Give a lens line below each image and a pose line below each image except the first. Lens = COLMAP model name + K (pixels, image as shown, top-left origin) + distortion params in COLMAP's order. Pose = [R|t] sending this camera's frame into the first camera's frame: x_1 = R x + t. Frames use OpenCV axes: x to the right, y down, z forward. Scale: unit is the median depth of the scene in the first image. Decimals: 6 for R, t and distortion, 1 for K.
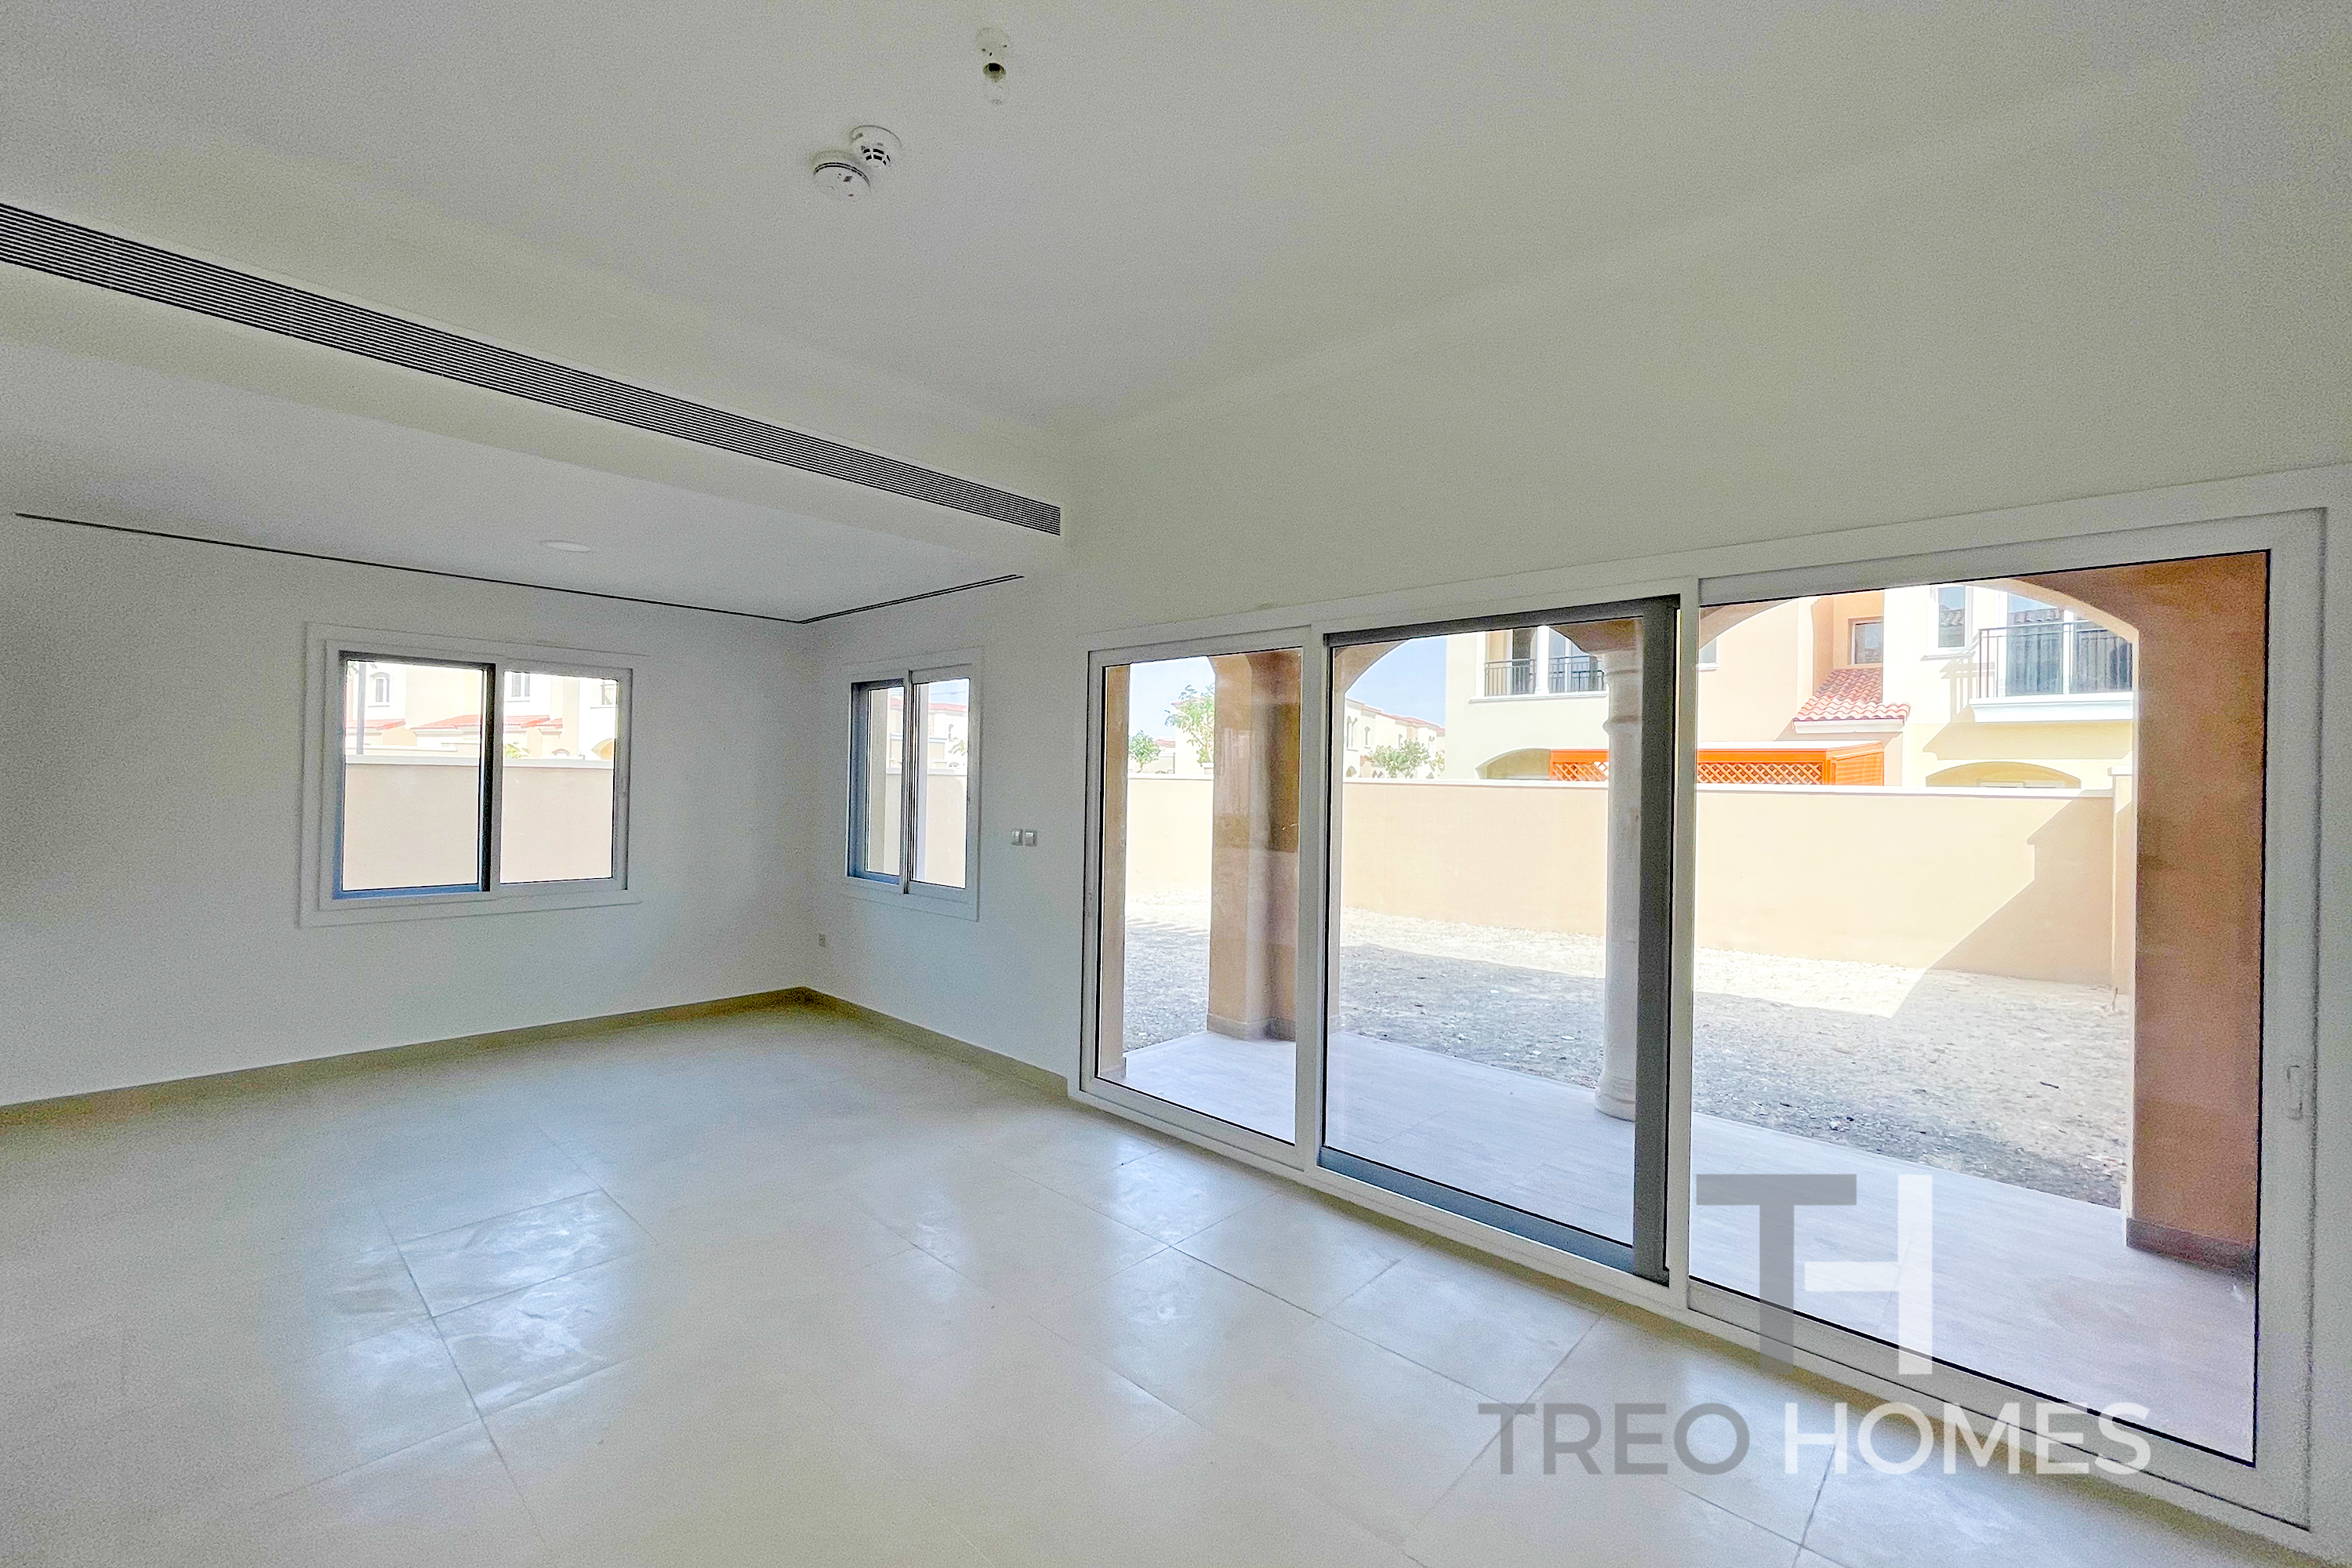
lens RADIAL K [[957.5, 0, 1175.1], [0, 957.5, 785.5], [0, 0, 1]] dist [0.001004, -0.000030]
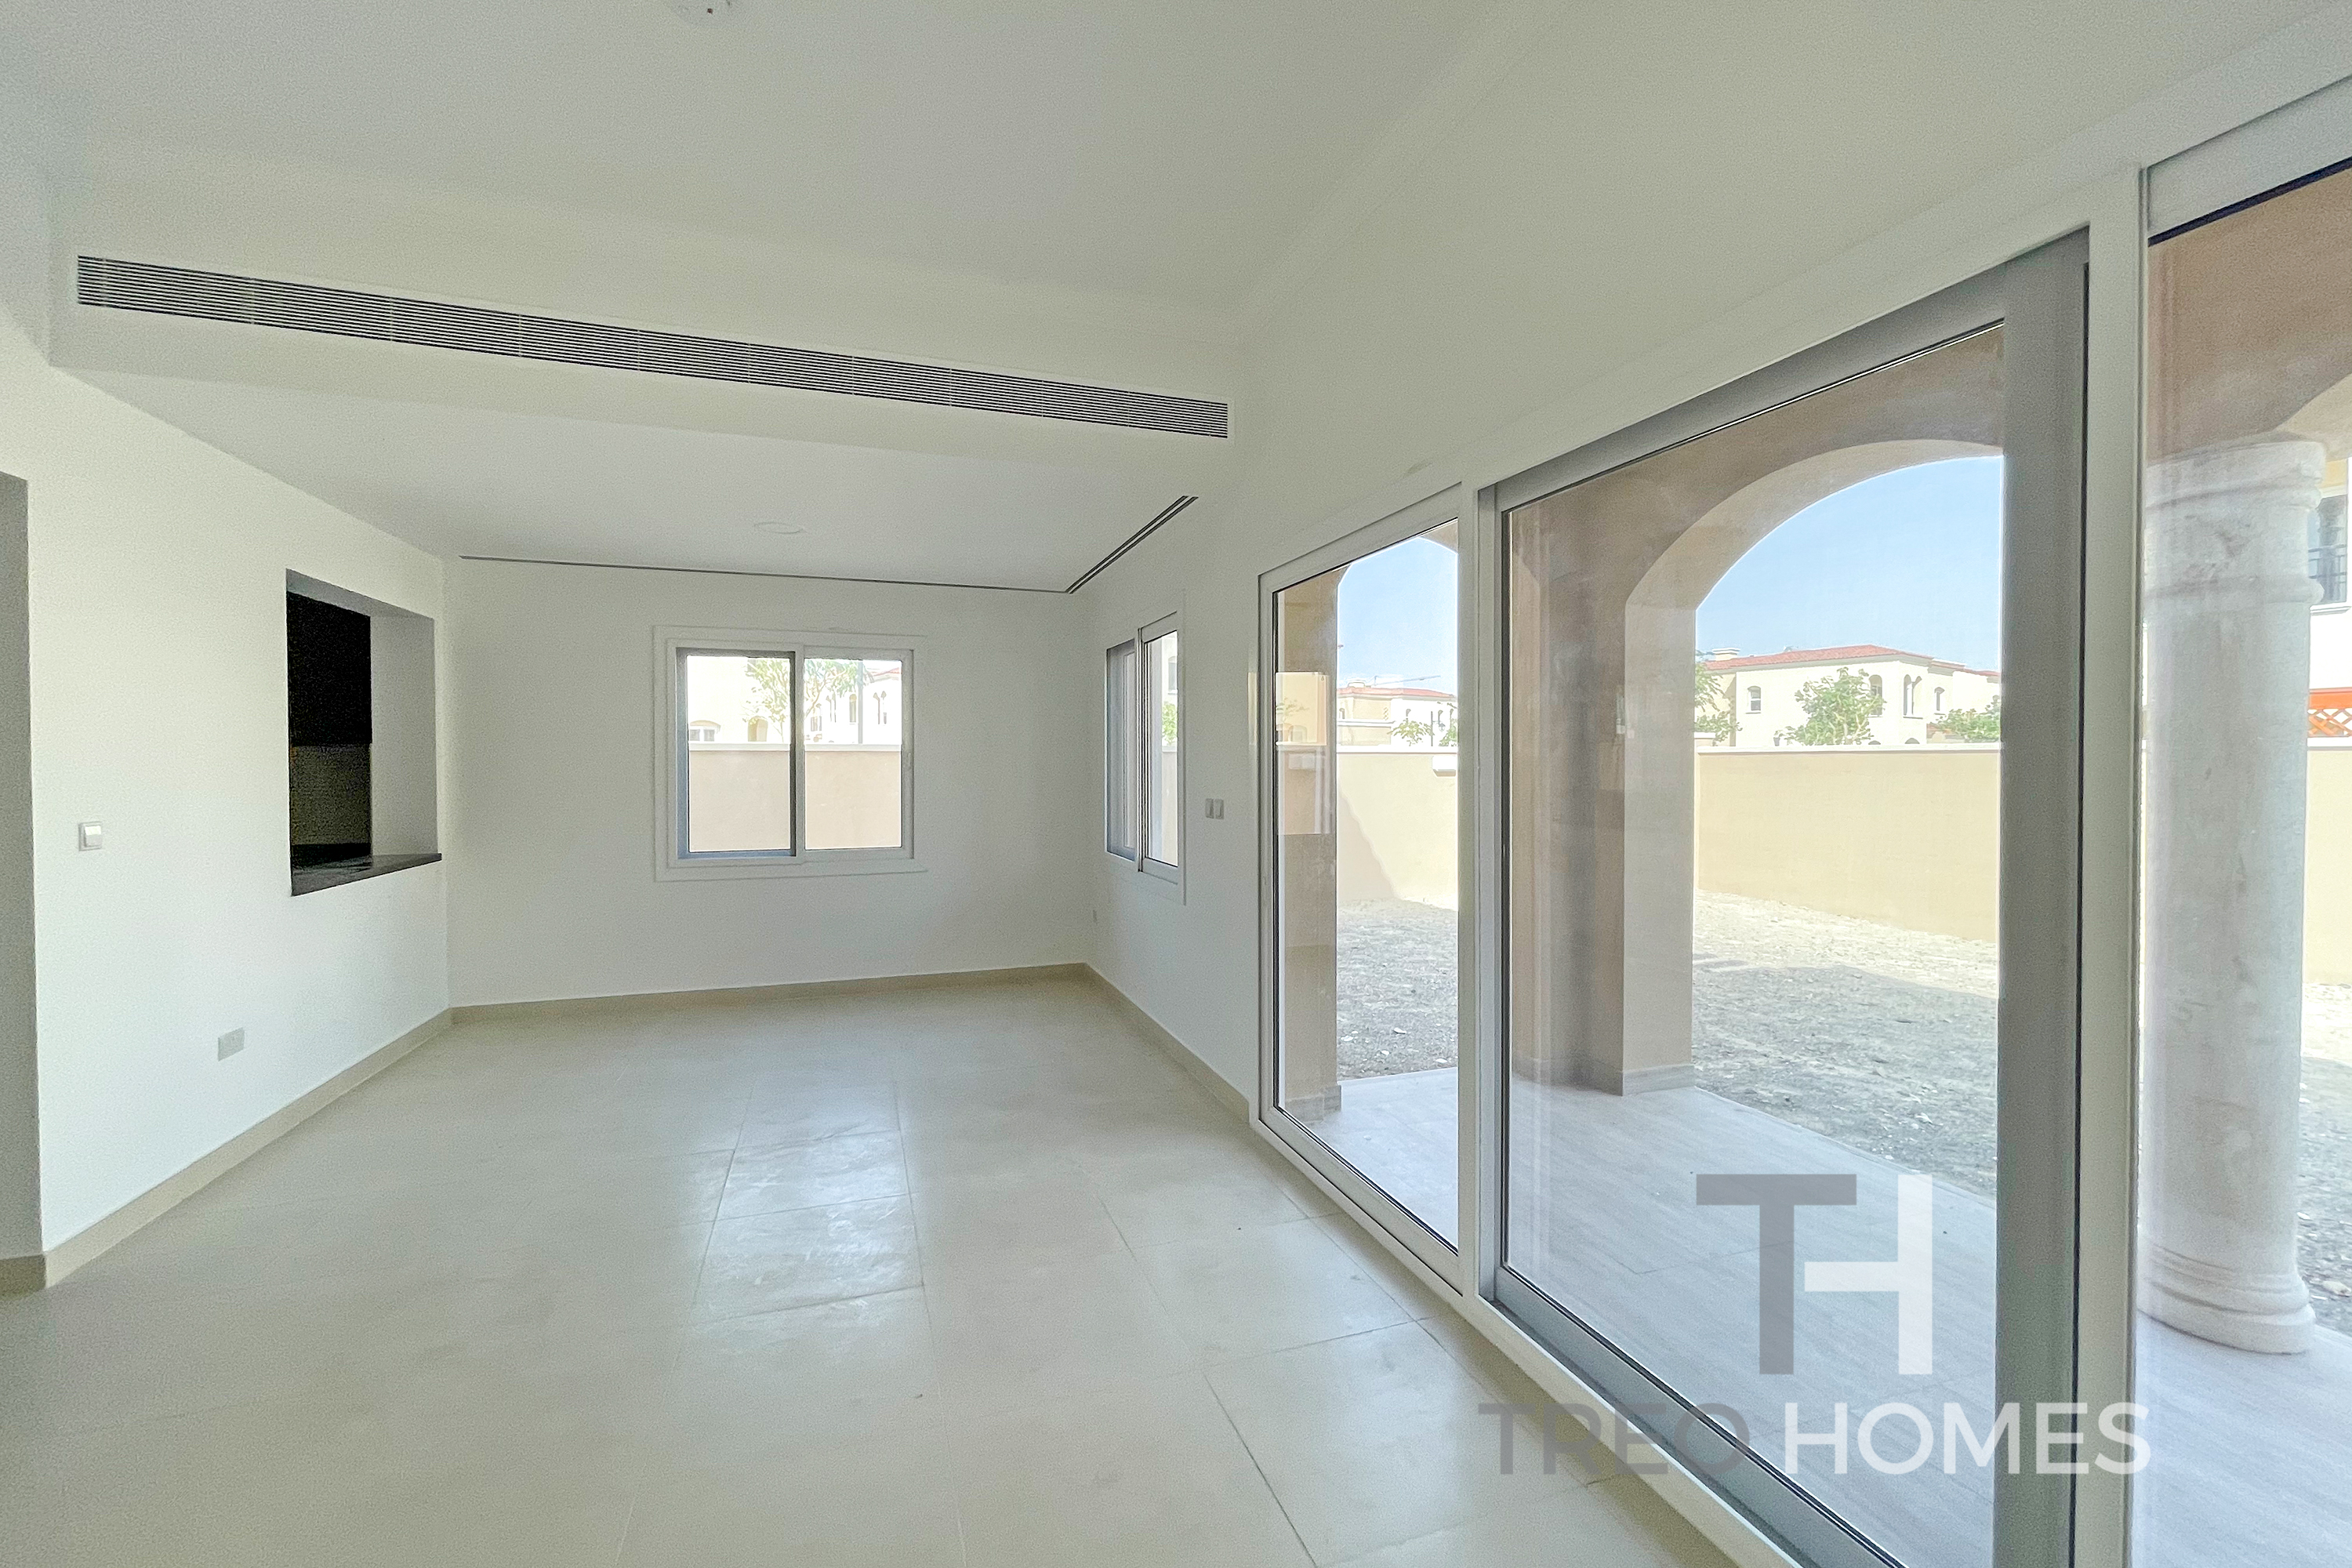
lens RADIAL K [[957.5, 0, 1182.5], [0, 957.5, 778.5], [0, 0, 1]] dist [0.001004, -0.000030]
pose [[0.884260, -0.012802, -0.466819, 0.193988], [0.015437, 0.999879, 0.001821, 0.023813], [0.466740, -0.008817, 0.884351, 0.221707]]
